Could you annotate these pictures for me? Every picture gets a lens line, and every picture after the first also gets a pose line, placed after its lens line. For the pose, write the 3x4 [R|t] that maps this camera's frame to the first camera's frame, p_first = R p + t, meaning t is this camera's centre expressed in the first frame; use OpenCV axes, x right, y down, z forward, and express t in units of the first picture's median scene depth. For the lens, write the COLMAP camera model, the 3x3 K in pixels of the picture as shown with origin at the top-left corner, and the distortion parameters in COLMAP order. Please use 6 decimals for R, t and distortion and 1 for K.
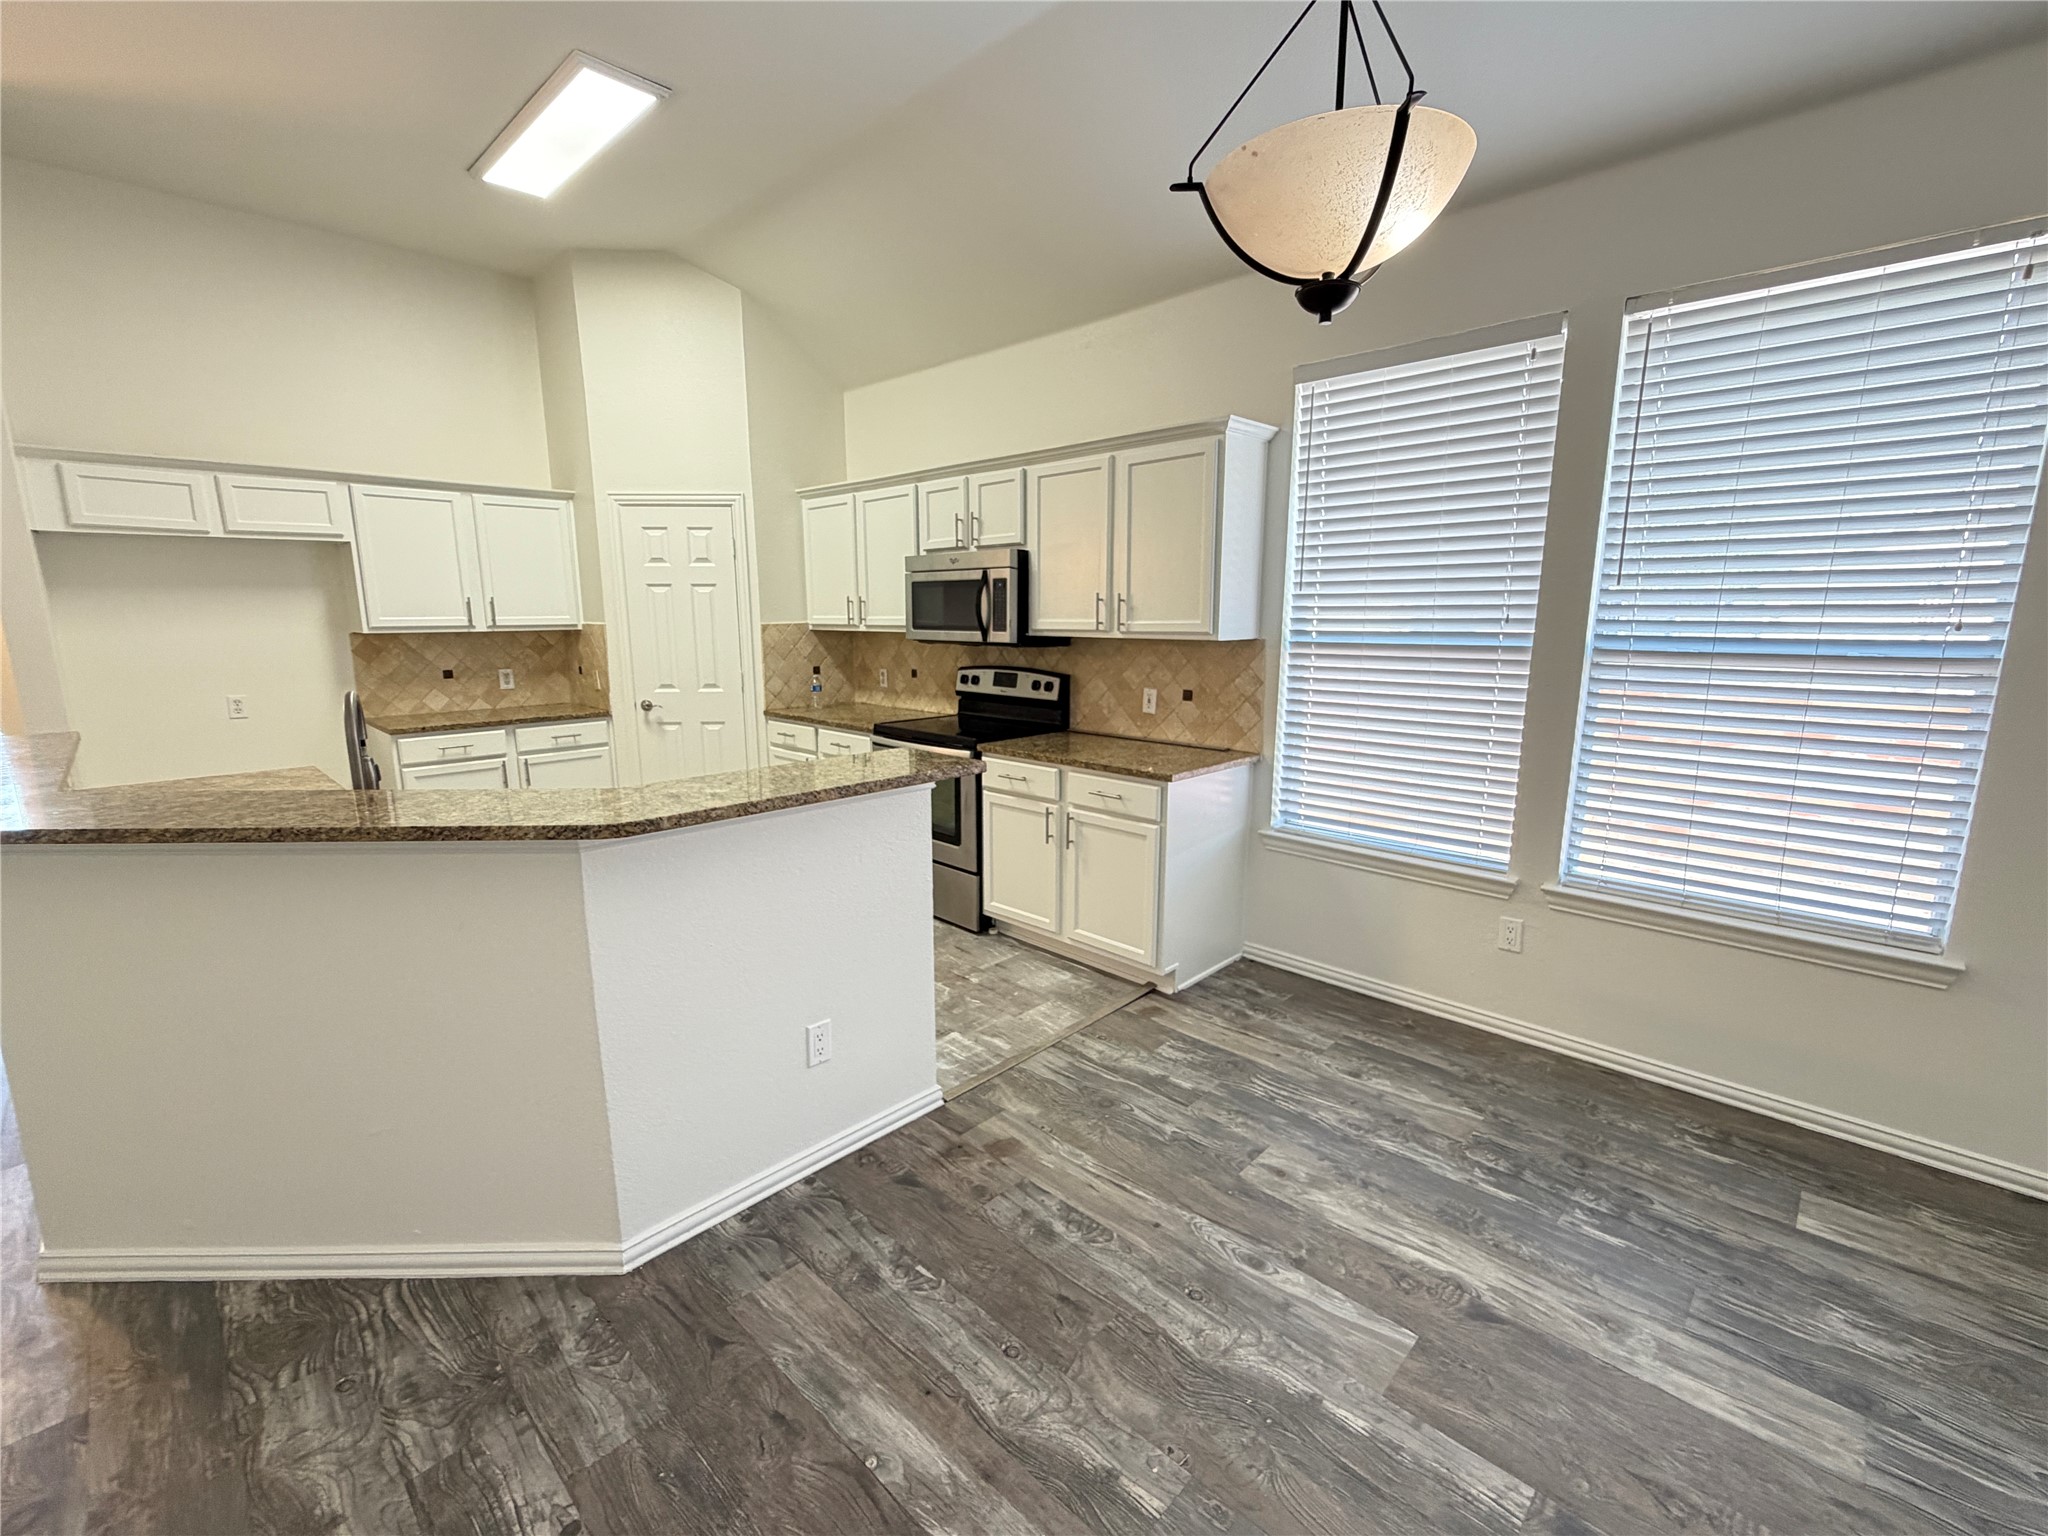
lens RADIAL K [[877.4, 0, 1023.9], [0, 877.4, 770.8], [0, 0, 1]] dist [0.000641, 0.000308]
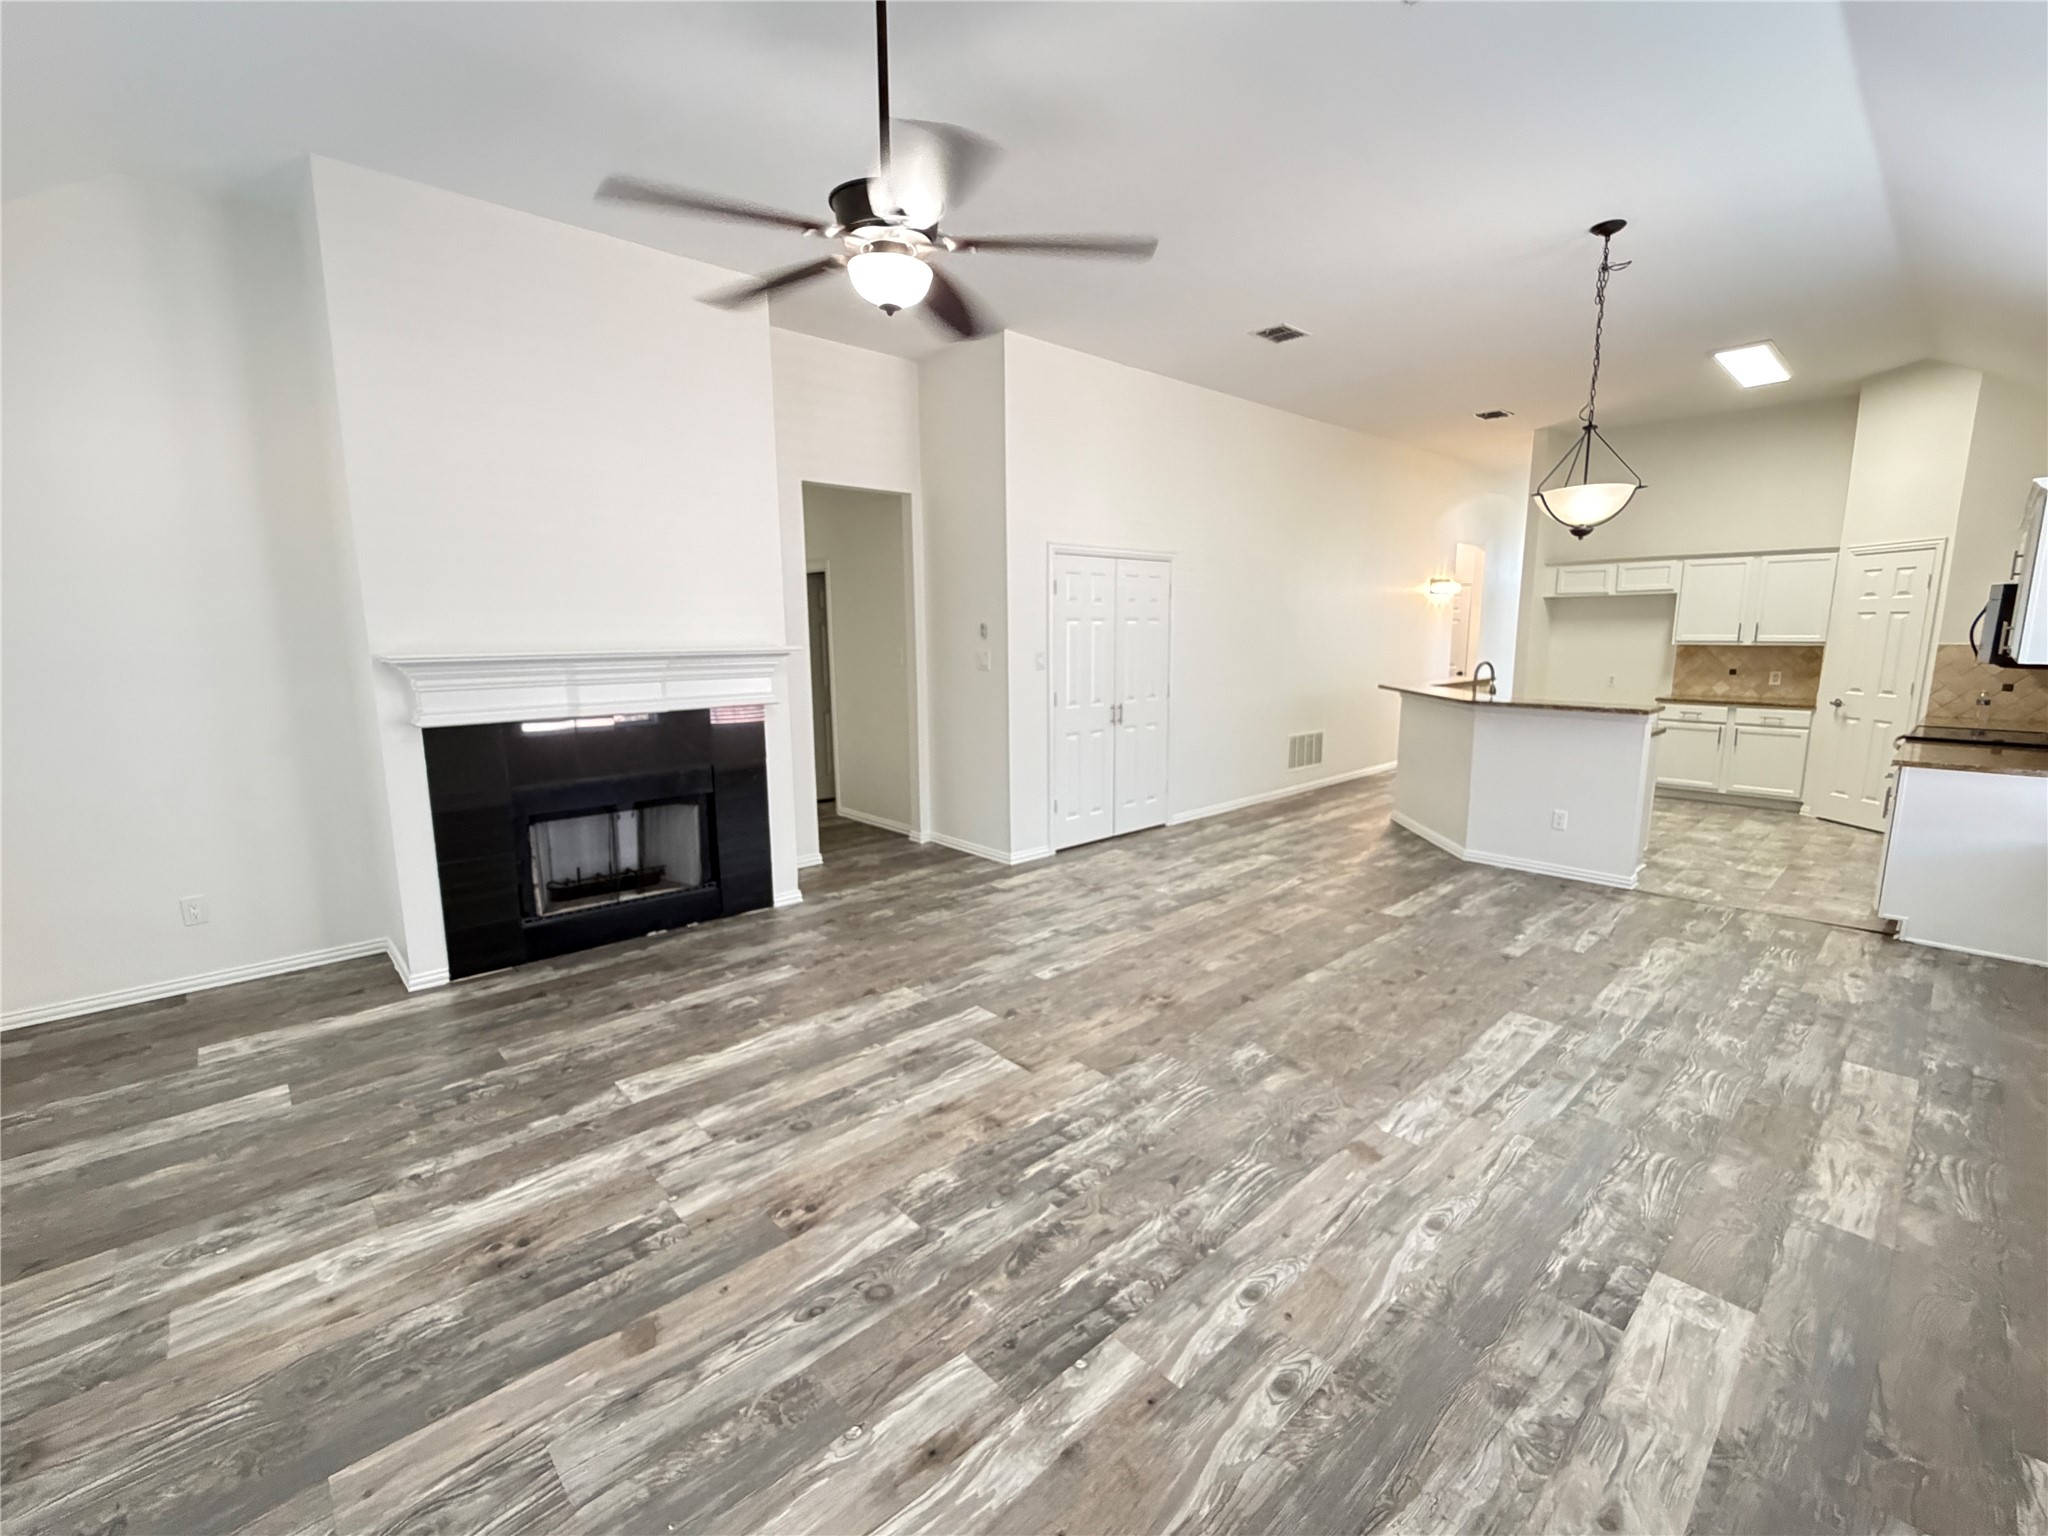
lens RADIAL K [[877.4, 0, 1022.9], [0, 877.4, 766.3], [0, 0, 1]] dist [0.000641, 0.000308]
pose [[-0.055318, 0.159486, -0.985649, 1.240025], [-0.178012, 0.969770, 0.166907, 0.021666], [0.982472, 0.184691, -0.025255, -0.216262]]
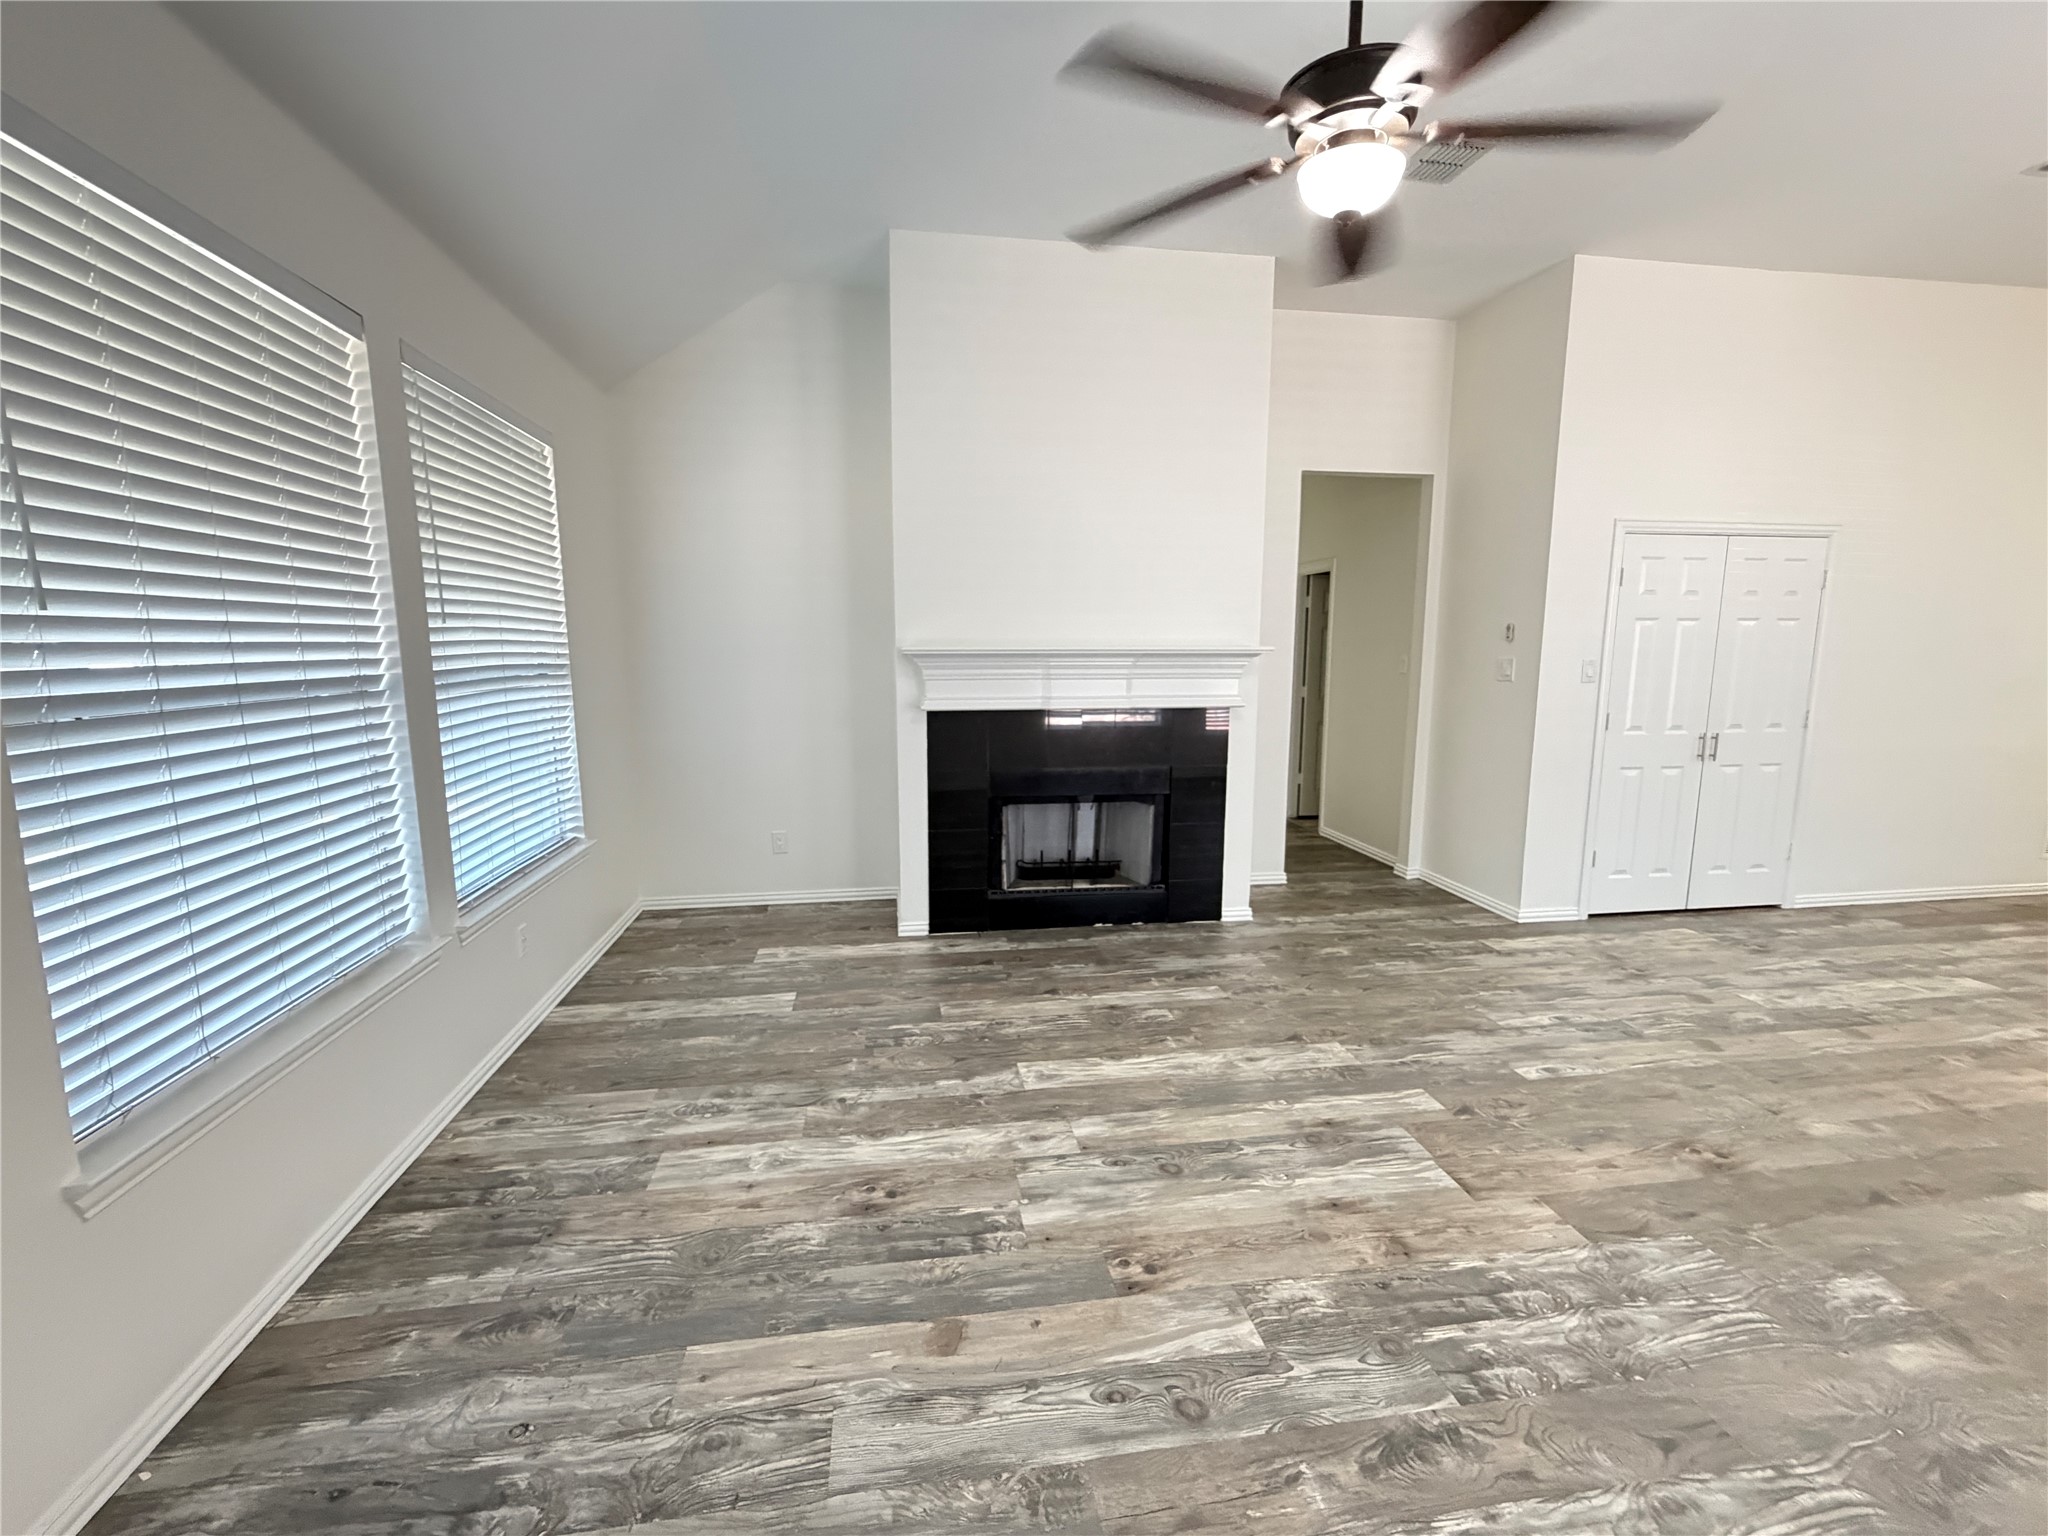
lens RADIAL K [[877.4, 0, 1023.7], [0, 877.4, 768.6], [0, 0, 1]] dist [0.000641, 0.000308]
pose [[-0.599270, 0.117381, -0.791894, 1.135163], [-0.147269, 0.956146, 0.253174, 0.029880], [0.786884, 0.268341, -0.555703, -0.166084]]
